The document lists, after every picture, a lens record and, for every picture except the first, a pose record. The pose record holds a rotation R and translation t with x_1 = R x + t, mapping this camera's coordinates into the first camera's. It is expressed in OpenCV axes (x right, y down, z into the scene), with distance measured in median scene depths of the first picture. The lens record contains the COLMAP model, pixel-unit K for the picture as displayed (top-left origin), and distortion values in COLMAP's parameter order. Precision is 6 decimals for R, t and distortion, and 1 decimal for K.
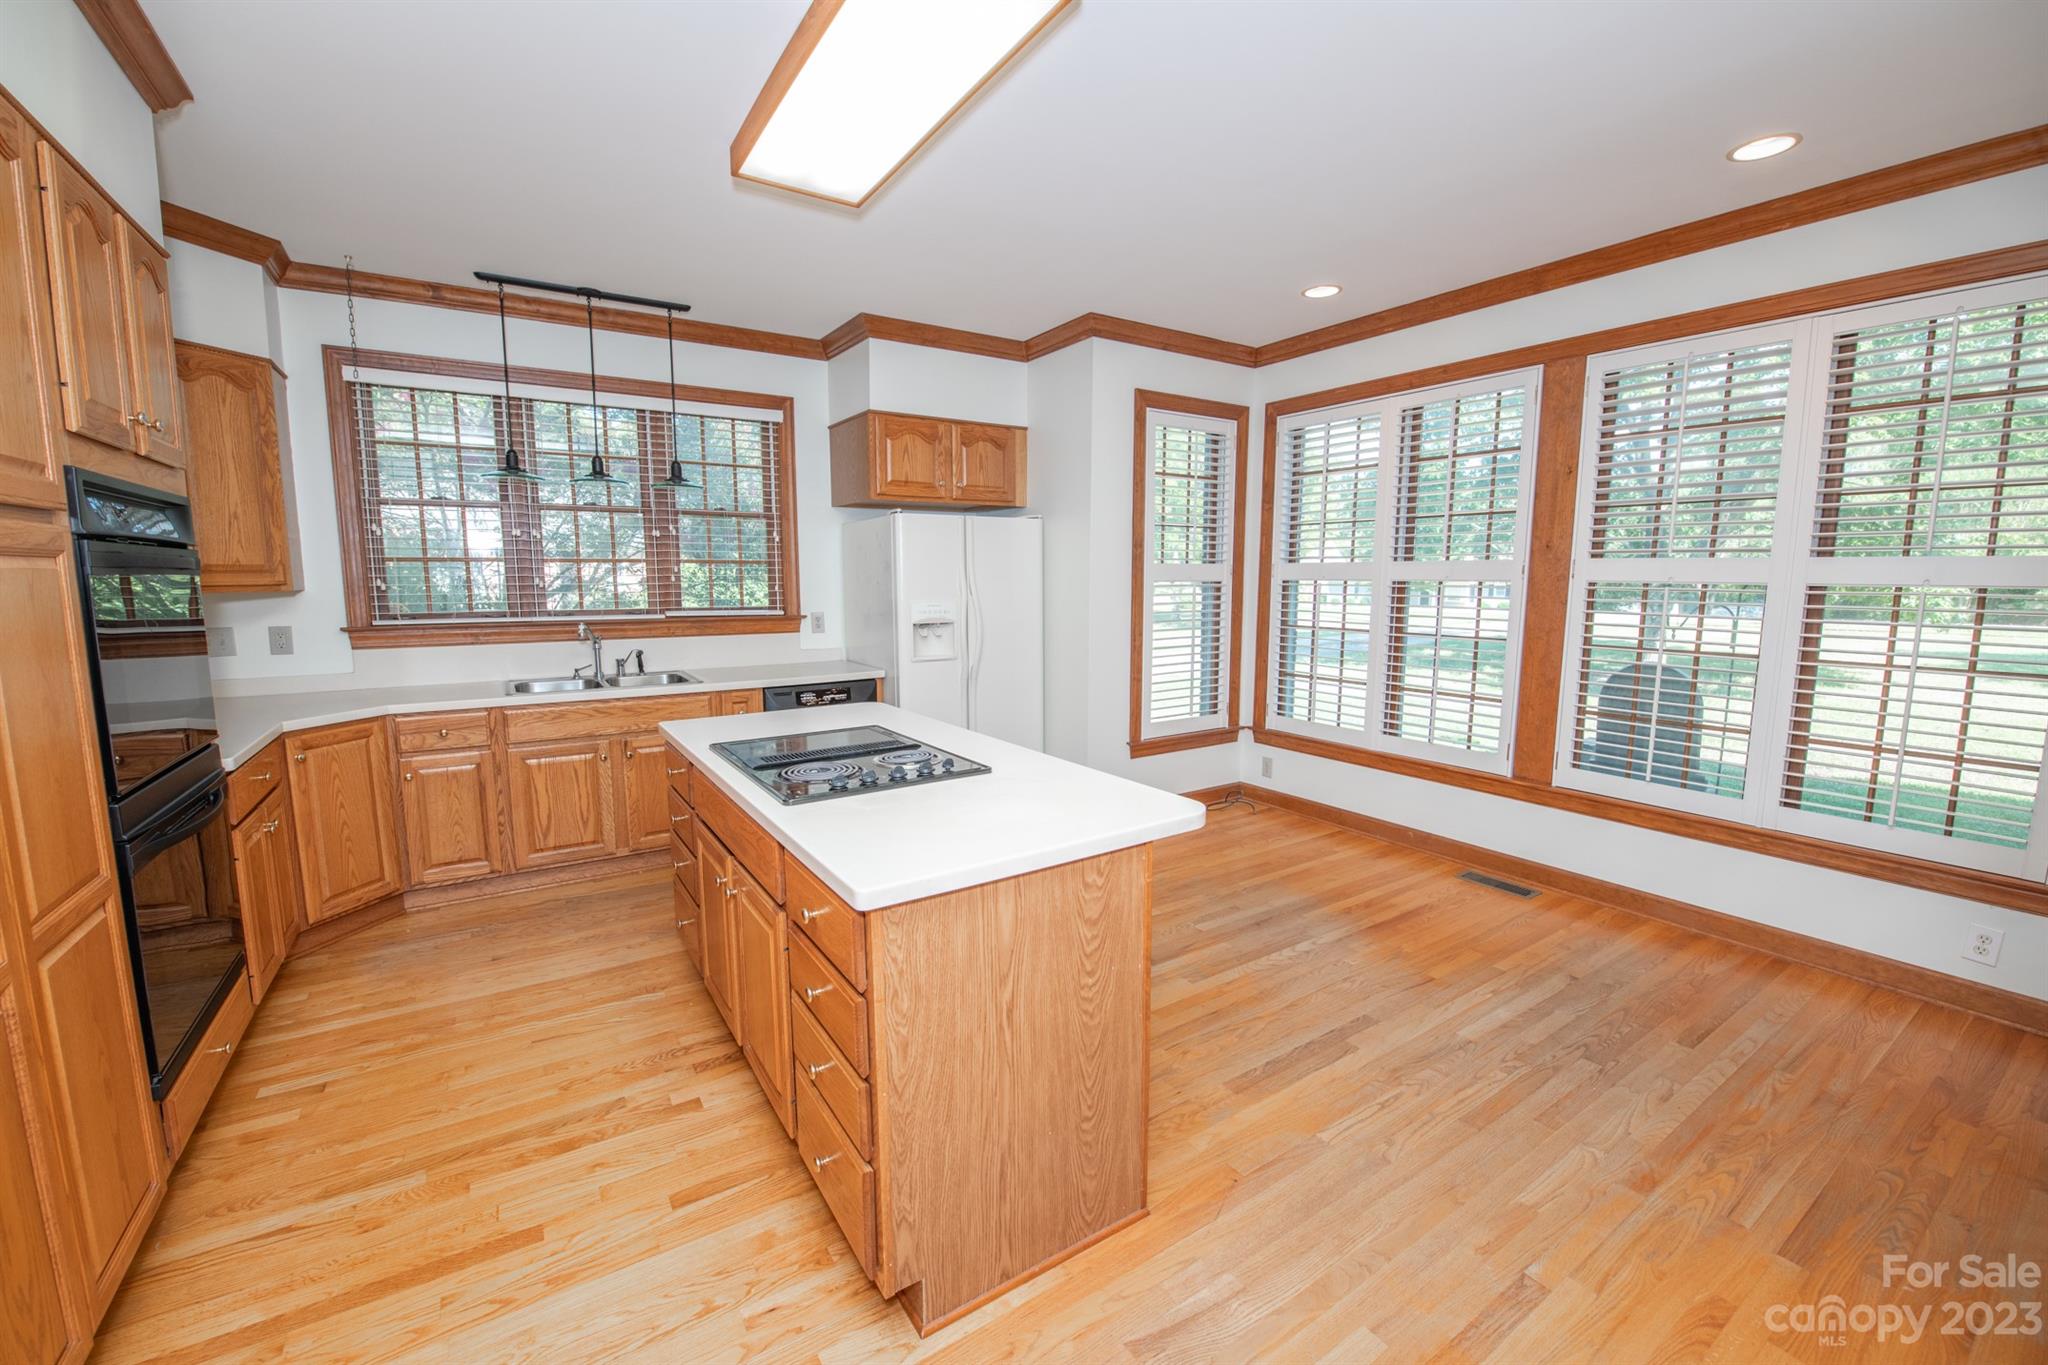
lens RADIAL K [[821.8, 0, 1024.0], [0, 821.8, 682.5], [0, 0, 1]] dist [-0.000264, -0.000044]
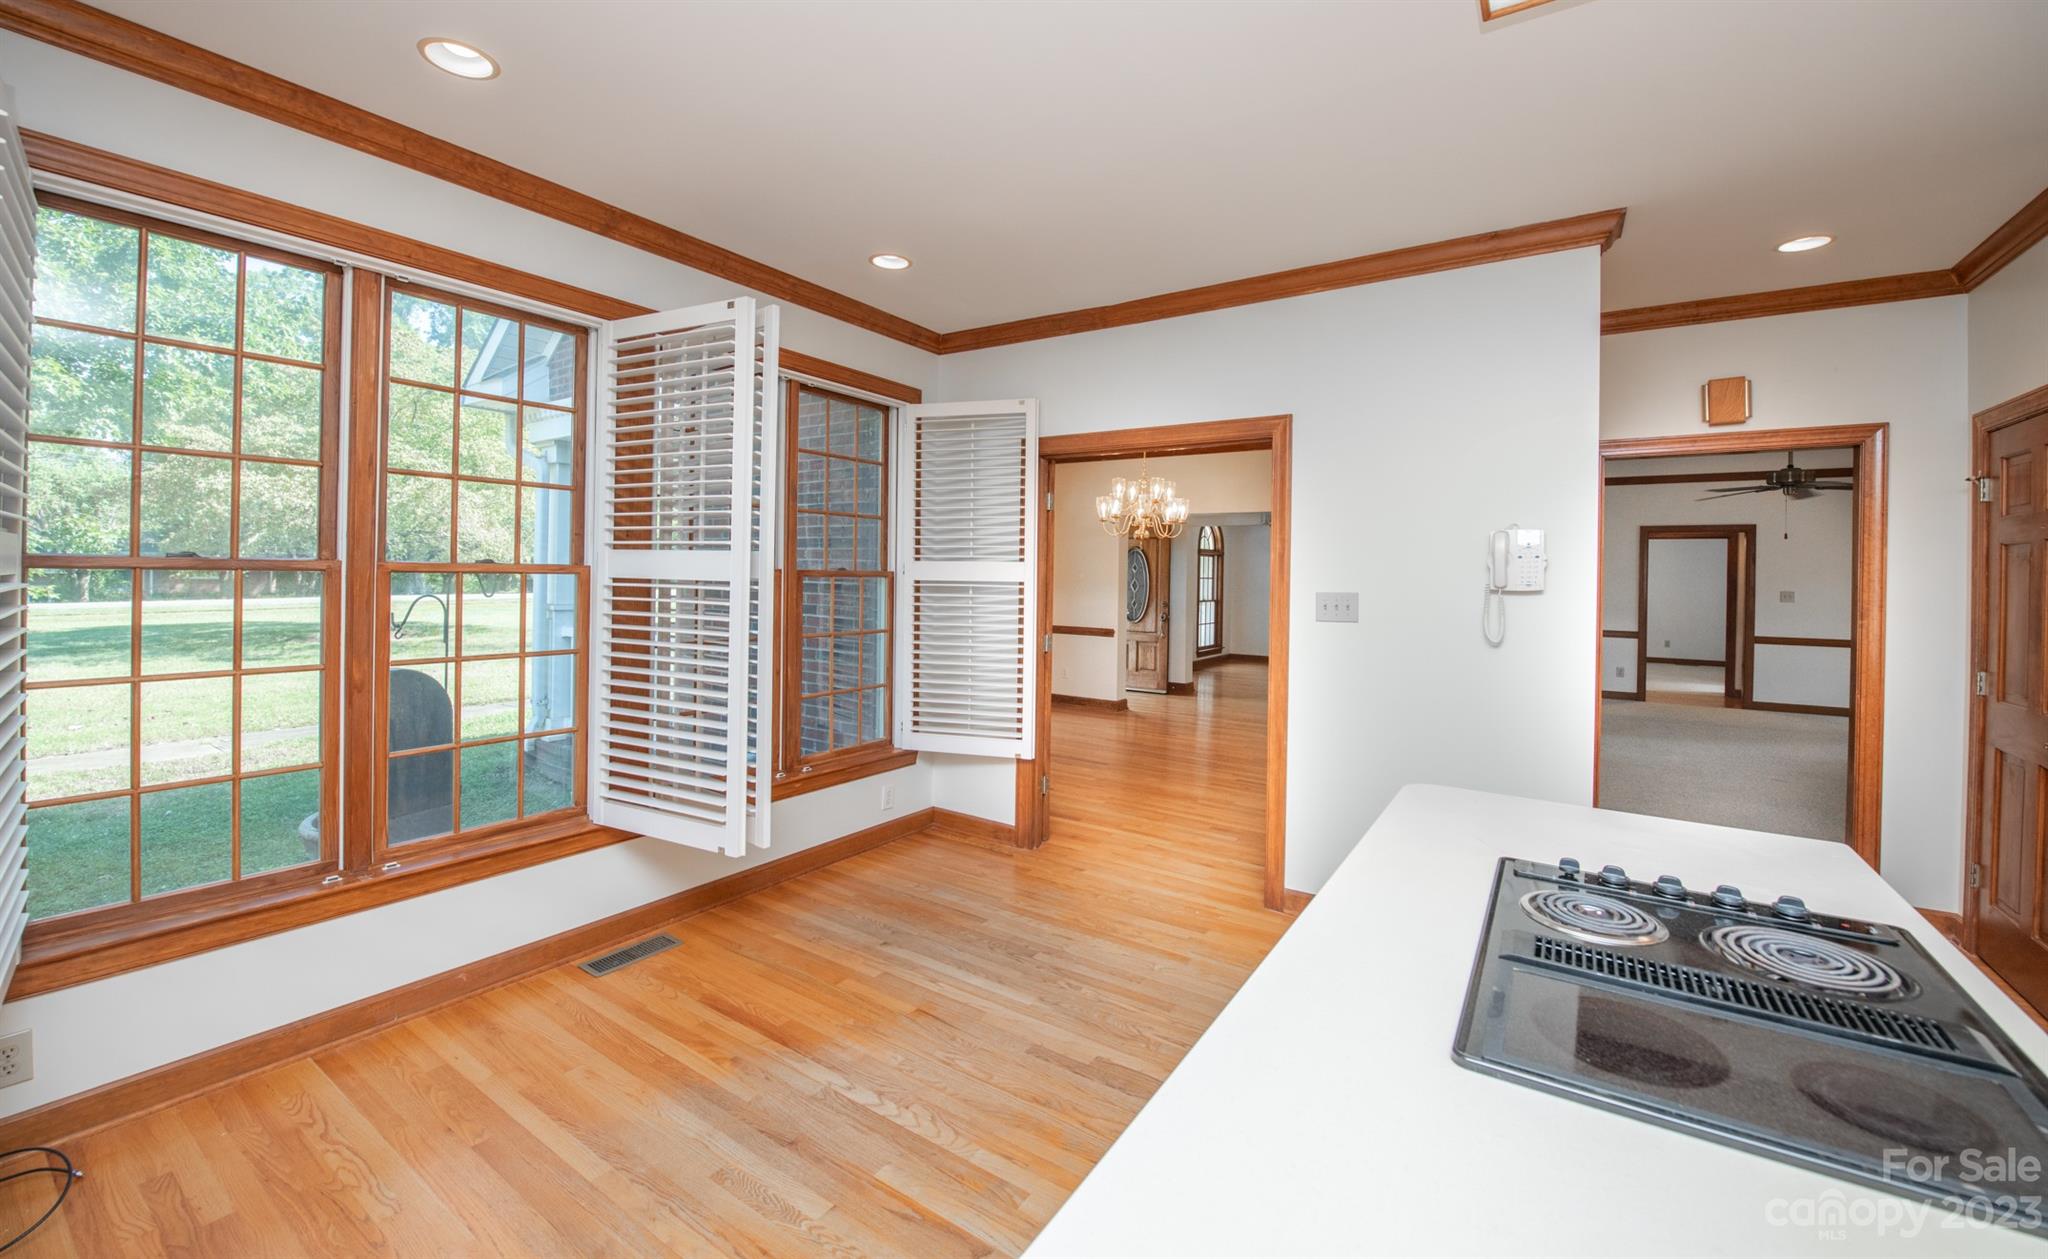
lens RADIAL K [[816.5, 0, 1021.9], [0, 816.5, 574.6], [0, 0, 1]] dist [-0.022911, -0.000232]
pose [[-0.388426, -0.007895, 0.921446, -0.349072], [0.102813, 0.993348, 0.051850, -0.145796], [-0.915726, 0.114877, -0.385031, 1.101695]]
